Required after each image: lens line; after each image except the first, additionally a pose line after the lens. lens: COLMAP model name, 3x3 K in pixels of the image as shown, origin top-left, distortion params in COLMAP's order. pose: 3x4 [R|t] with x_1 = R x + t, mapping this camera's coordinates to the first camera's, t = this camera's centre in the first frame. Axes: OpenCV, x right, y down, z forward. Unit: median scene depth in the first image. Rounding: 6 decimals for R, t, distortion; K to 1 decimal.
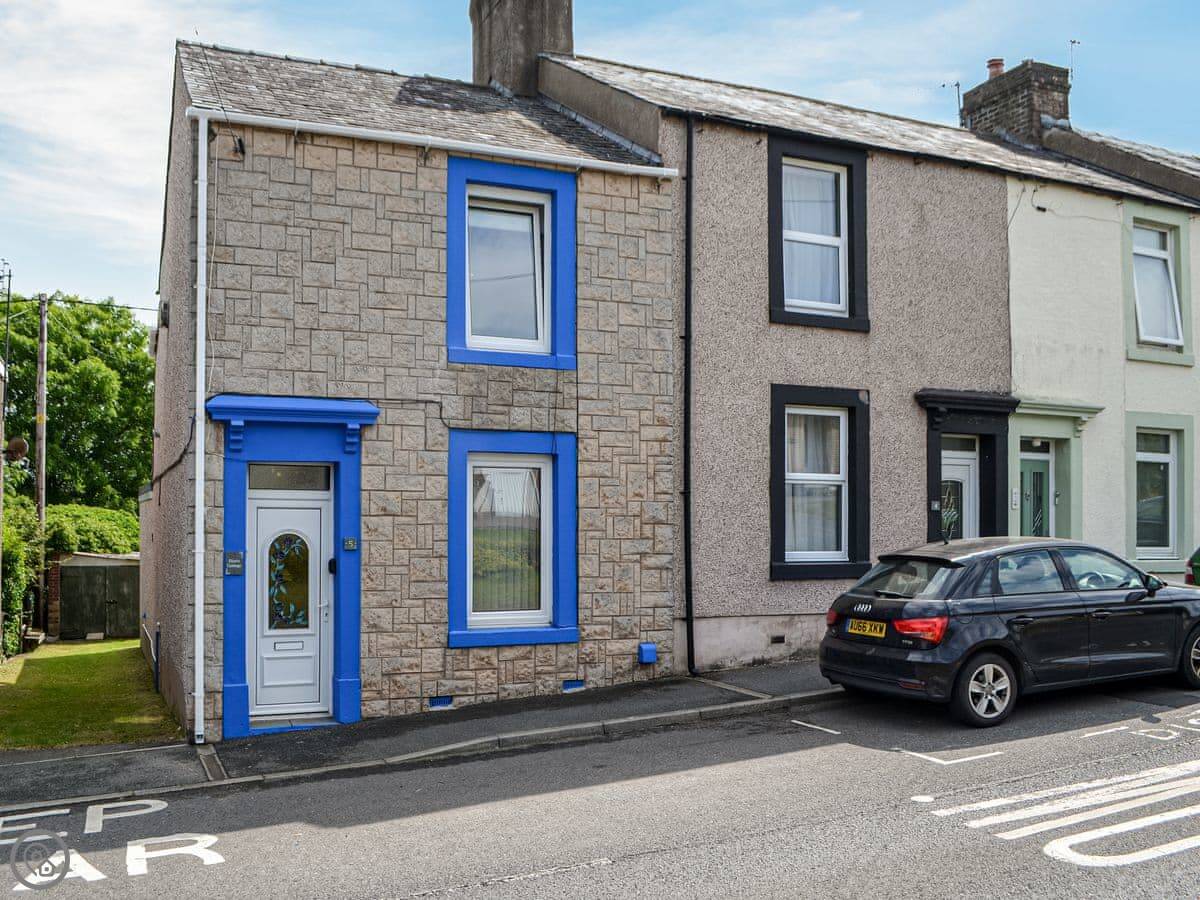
lens RADIAL K [[1077.7, 0, 600.6], [0, 1077.7, 508.0], [0, 0, 1]] dist [-0.062996, -0.009701]
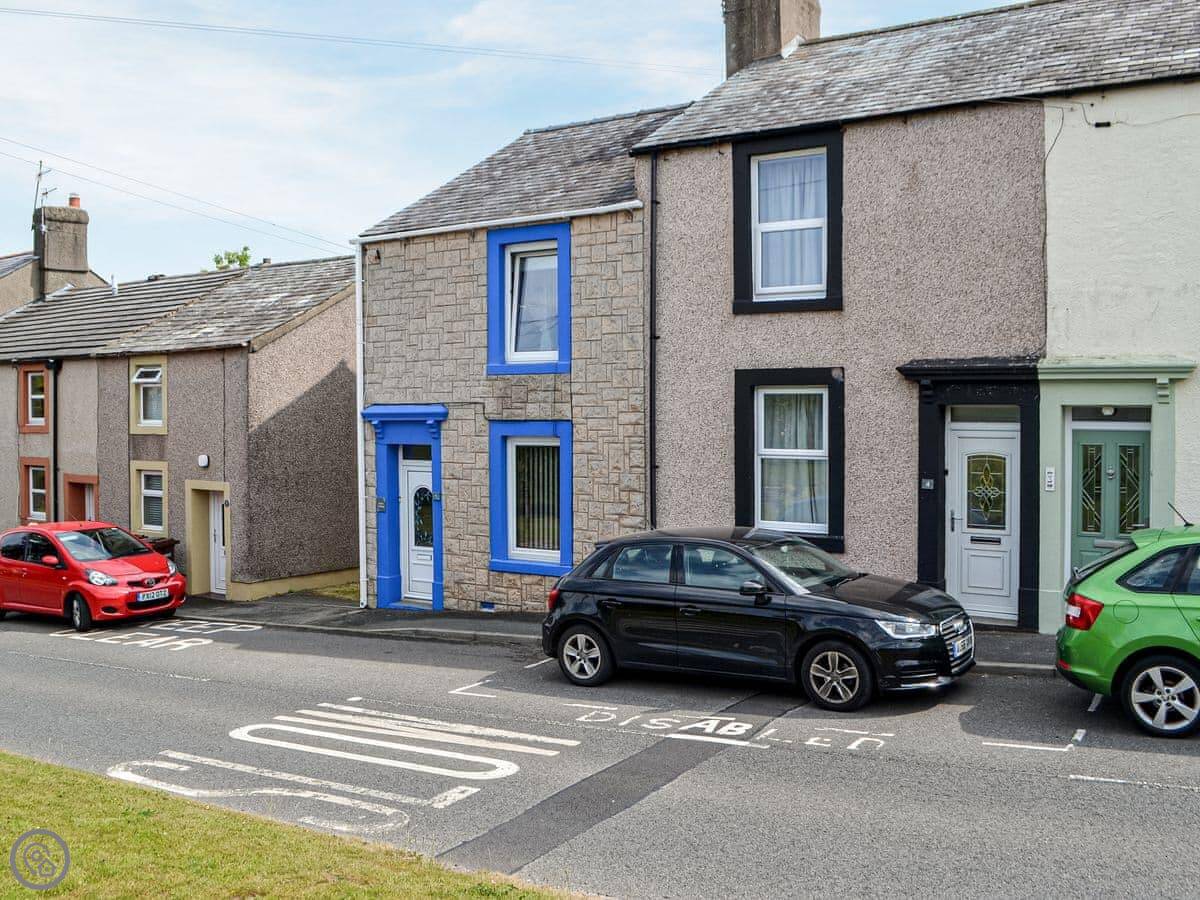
lens RADIAL K [[1123.7, 0, 600.8], [0, 1123.7, 440.3], [0, 0, 1]] dist [-0.072049, -0.010995]
pose [[0.570319, 0.021875, -0.821132, 1.146125], [0.013126, 0.999275, 0.035737, -0.095277], [0.821319, -0.031160, 0.569618, 0.246620]]
